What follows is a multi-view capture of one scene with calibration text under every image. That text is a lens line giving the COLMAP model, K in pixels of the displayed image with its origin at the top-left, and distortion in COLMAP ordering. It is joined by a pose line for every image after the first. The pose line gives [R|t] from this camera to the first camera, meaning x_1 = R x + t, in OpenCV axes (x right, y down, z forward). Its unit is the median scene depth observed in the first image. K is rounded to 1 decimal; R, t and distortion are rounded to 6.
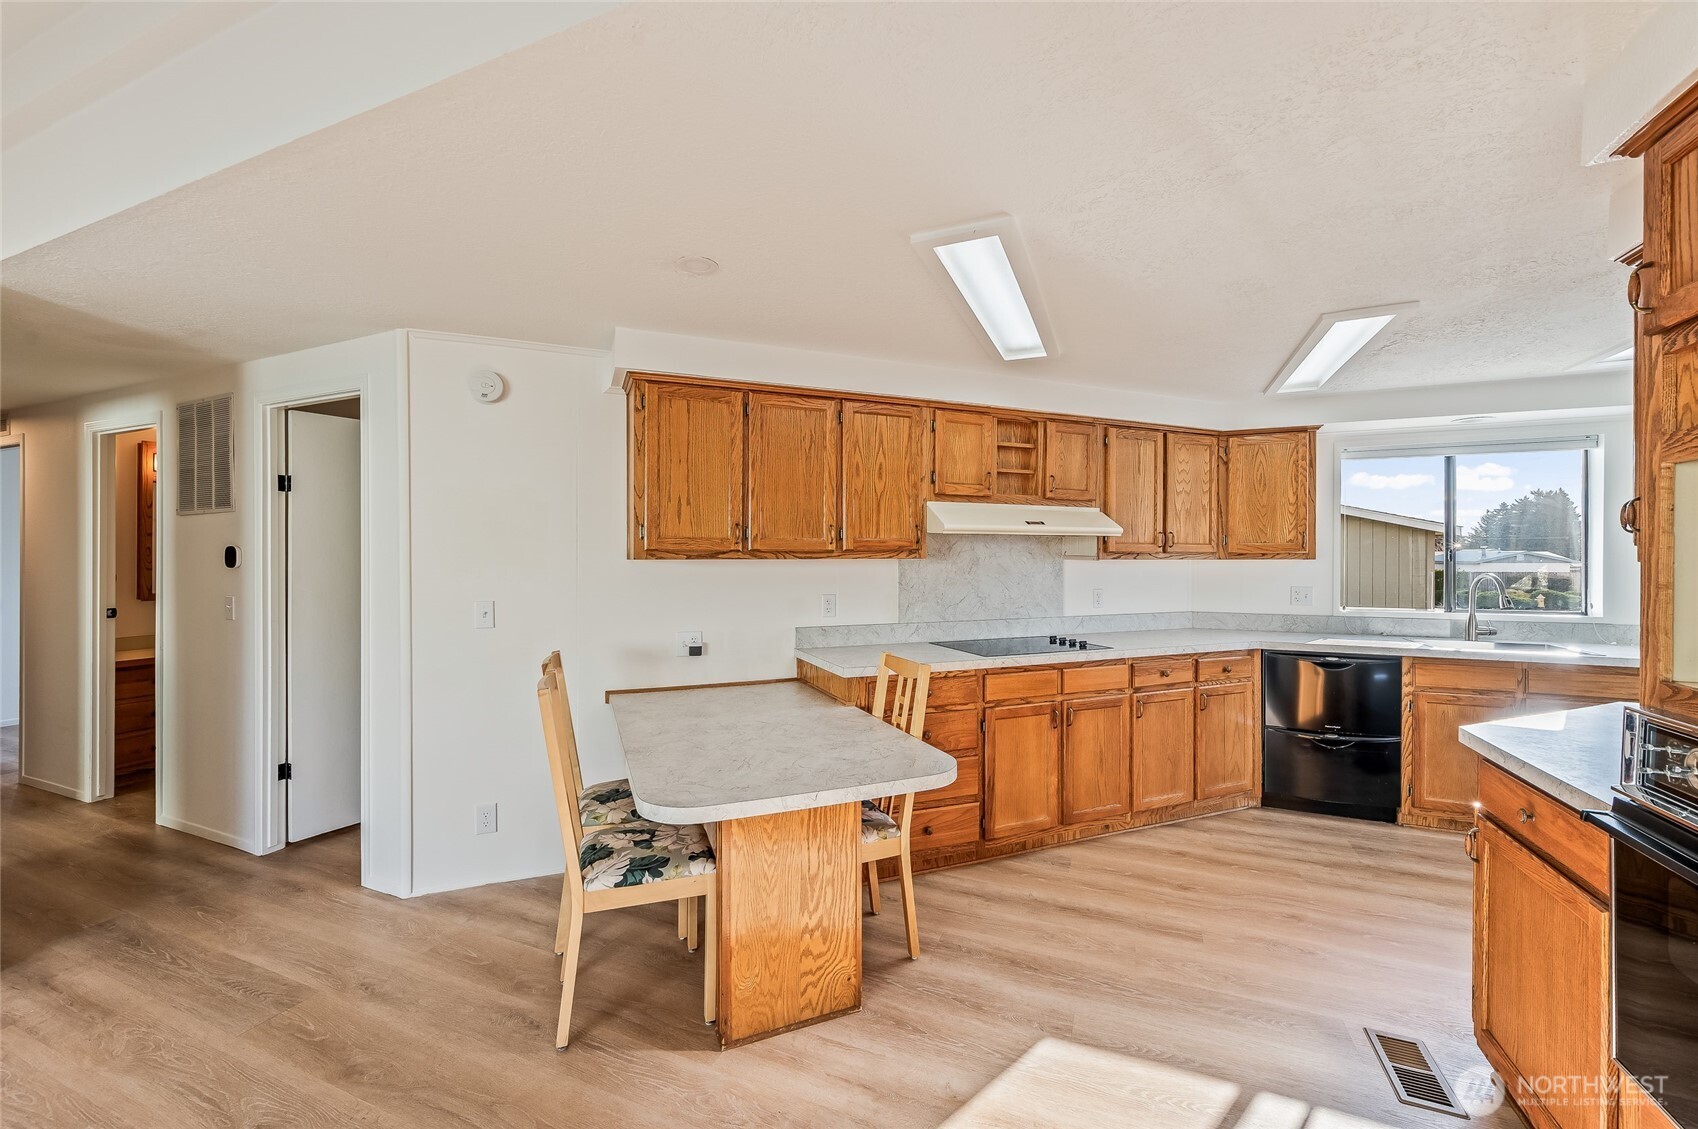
lens RADIAL K [[675.4, 0, 841.1], [0, 675.4, 560.1], [0, 0, 1]] dist [-0.000179, -0.000059]
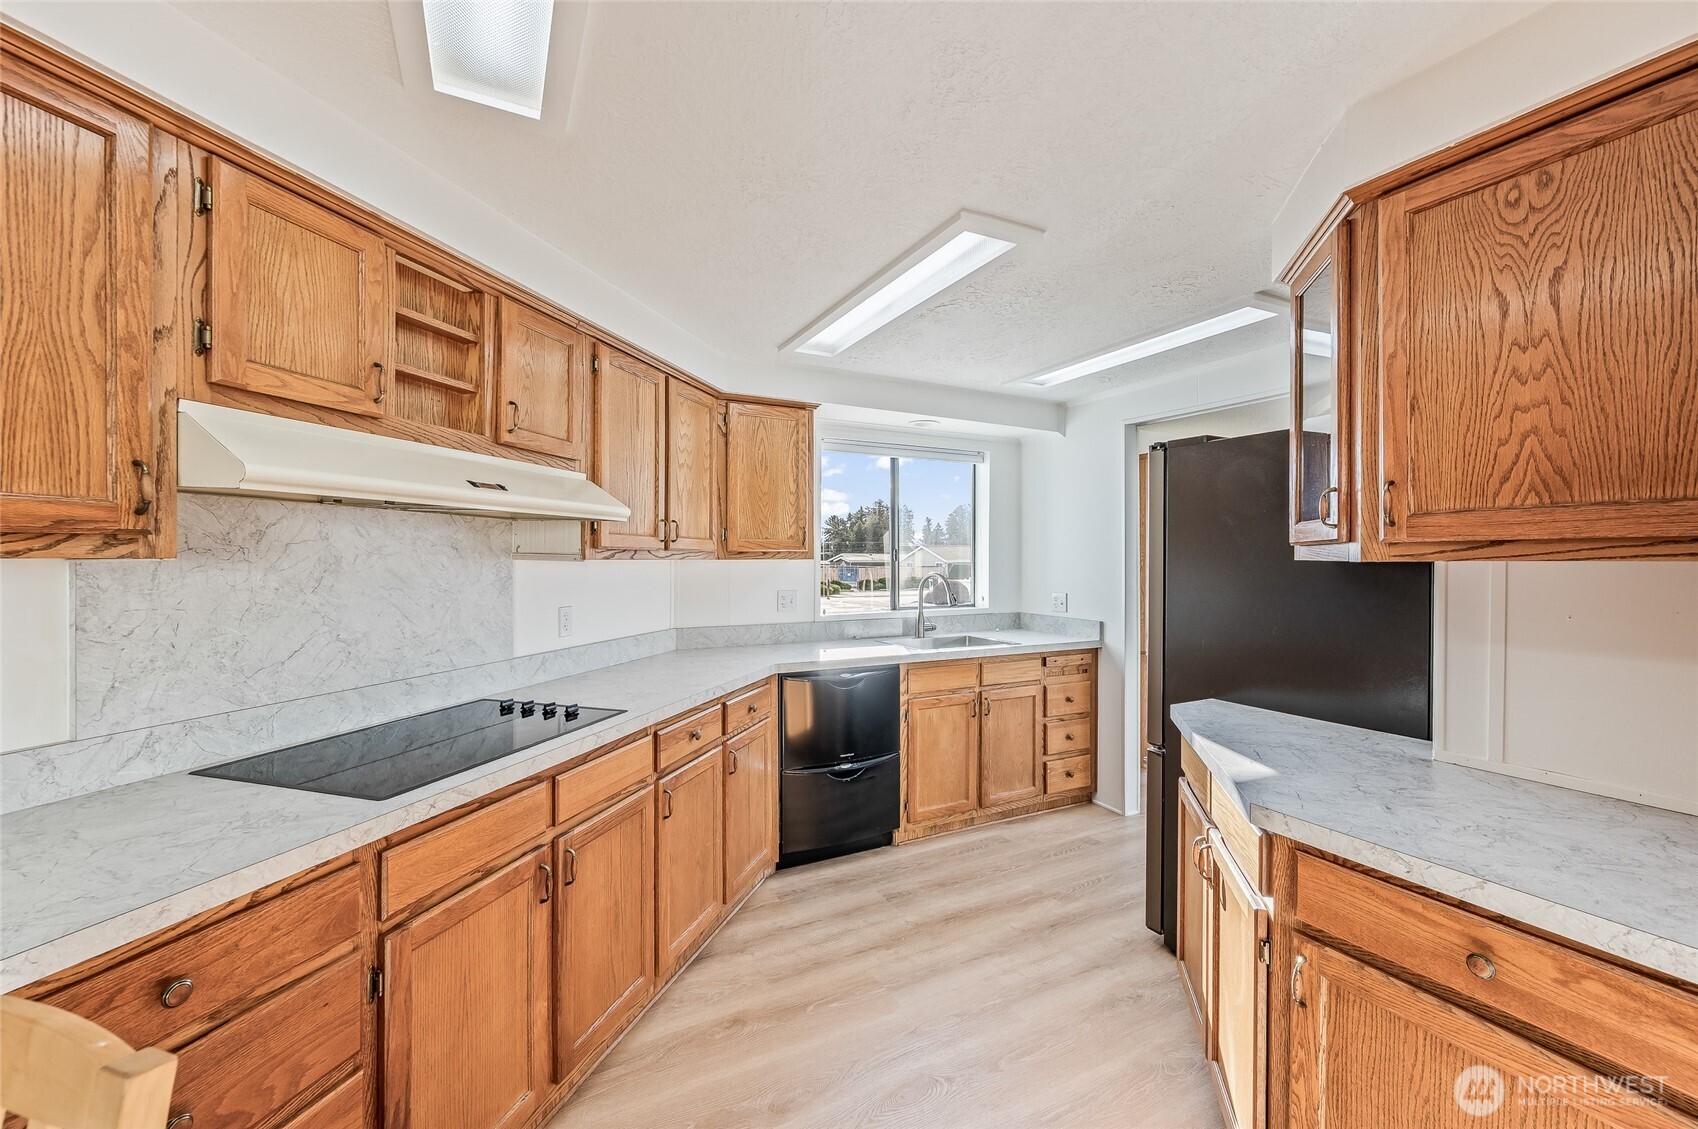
lens RADIAL K [[675.4, 0, 850.8], [0, 675.4, 557.2], [0, 0, 1]] dist [-0.000179, -0.000059]
pose [[0.628231, 0.000455, 0.778027, 0.066757], [0.003078, 0.999991, -0.003069, -0.000538], [-0.778021, 0.004323, 0.628224, 0.460783]]
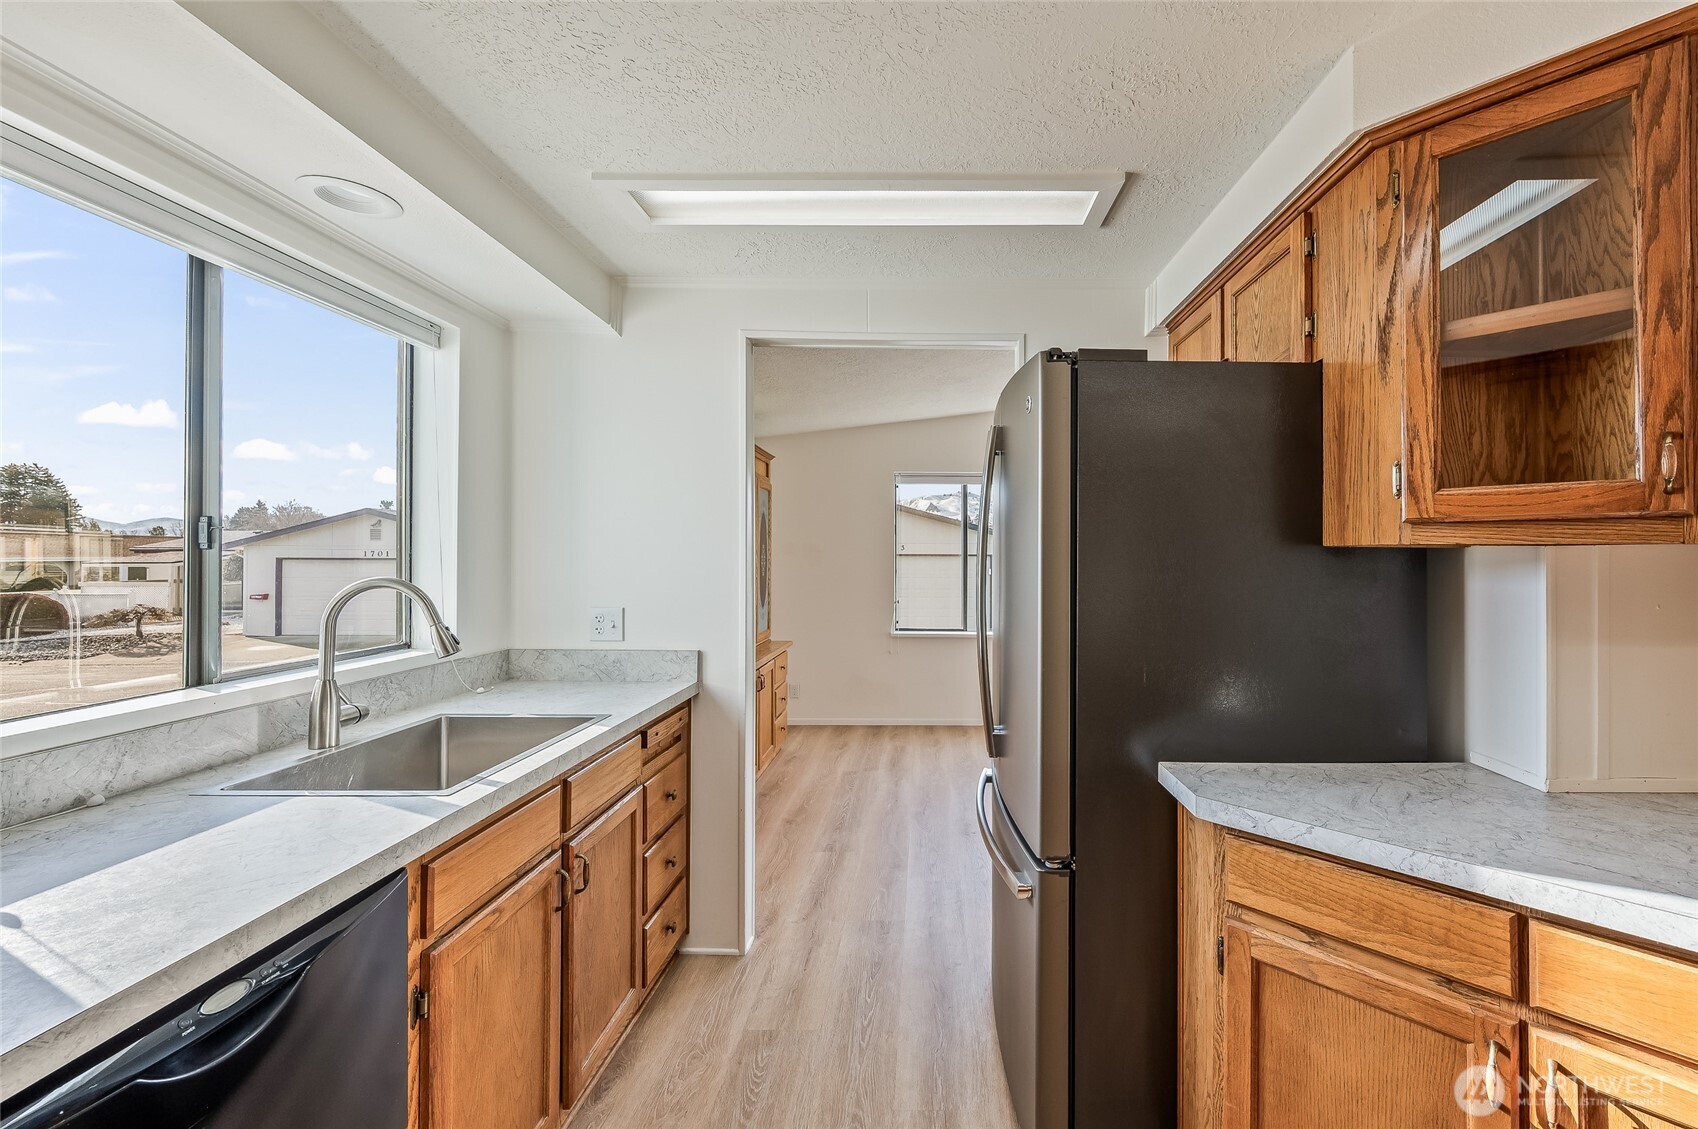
lens RADIAL K [[675.4, 0, 854.7], [0, 675.4, 558.9], [0, 0, 1]] dist [-0.000179, -0.000059]
pose [[-0.398397, -0.003246, 0.917207, 0.477746], [0.000023, 0.999994, 0.003549, 0.007908], [-0.917213, 0.001435, -0.398395, 0.931439]]
